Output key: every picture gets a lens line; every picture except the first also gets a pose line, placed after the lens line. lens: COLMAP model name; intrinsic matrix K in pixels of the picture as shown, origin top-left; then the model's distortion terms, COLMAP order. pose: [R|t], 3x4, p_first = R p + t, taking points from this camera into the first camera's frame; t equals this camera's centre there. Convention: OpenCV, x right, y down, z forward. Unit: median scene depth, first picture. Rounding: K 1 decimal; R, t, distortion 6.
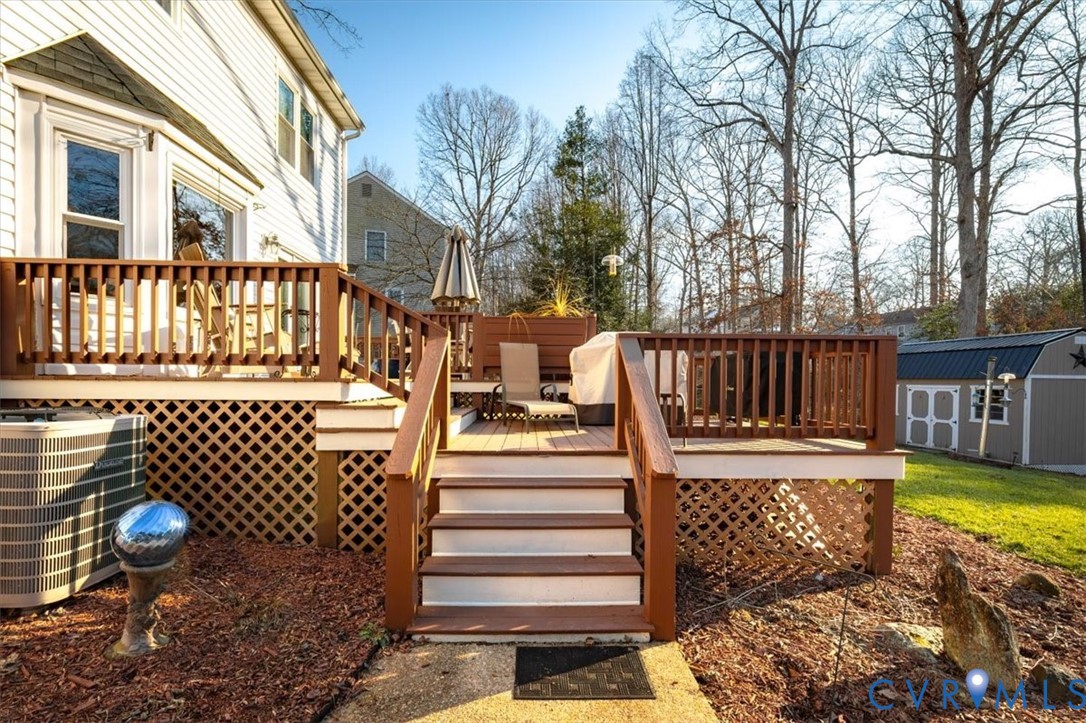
lens RADIAL K [[496.6, 0, 540.3], [0, 496.6, 382.6], [0, 0, 1]] dist [-0.001113, 0.000003]
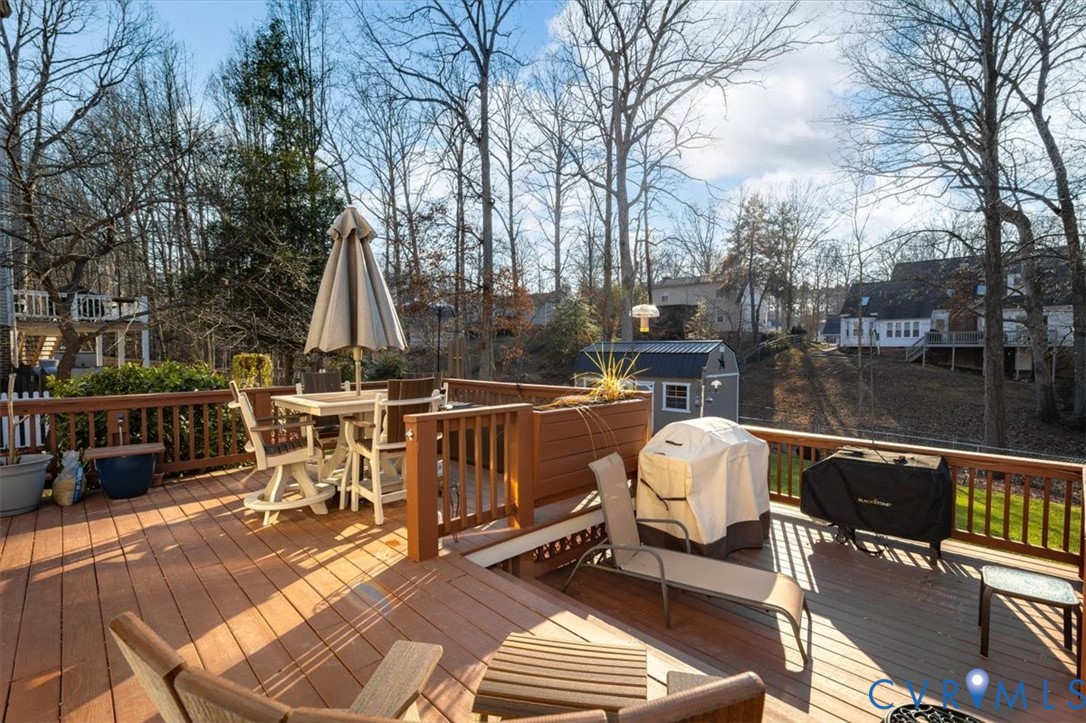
lens RADIAL K [[496.6, 0, 552.0], [0, 496.6, 363.8], [0, 0, 1]] dist [-0.001113, 0.000003]
pose [[0.739112, -0.033354, 0.672756, -0.064918], [0.014815, 0.999337, 0.033269, -0.028561], [-0.673420, -0.014622, 0.739116, 0.080465]]
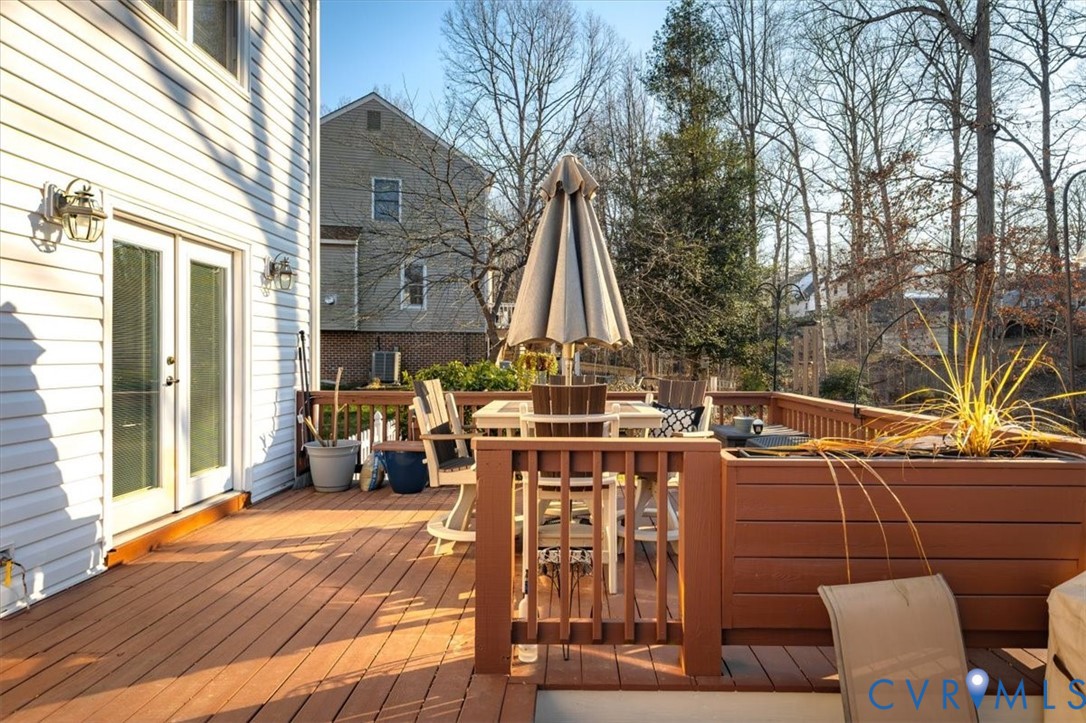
lens RADIAL K [[603.5, 0, 563.3], [0, 603.5, 351.2], [0, 0, 1]] dist [0.001361, 0.000991]
pose [[0.999082, -0.007598, -0.042162, -0.026805], [0.007034, 0.999884, -0.013504, -0.026568], [0.042260, 0.013195, 0.999020, 0.089798]]
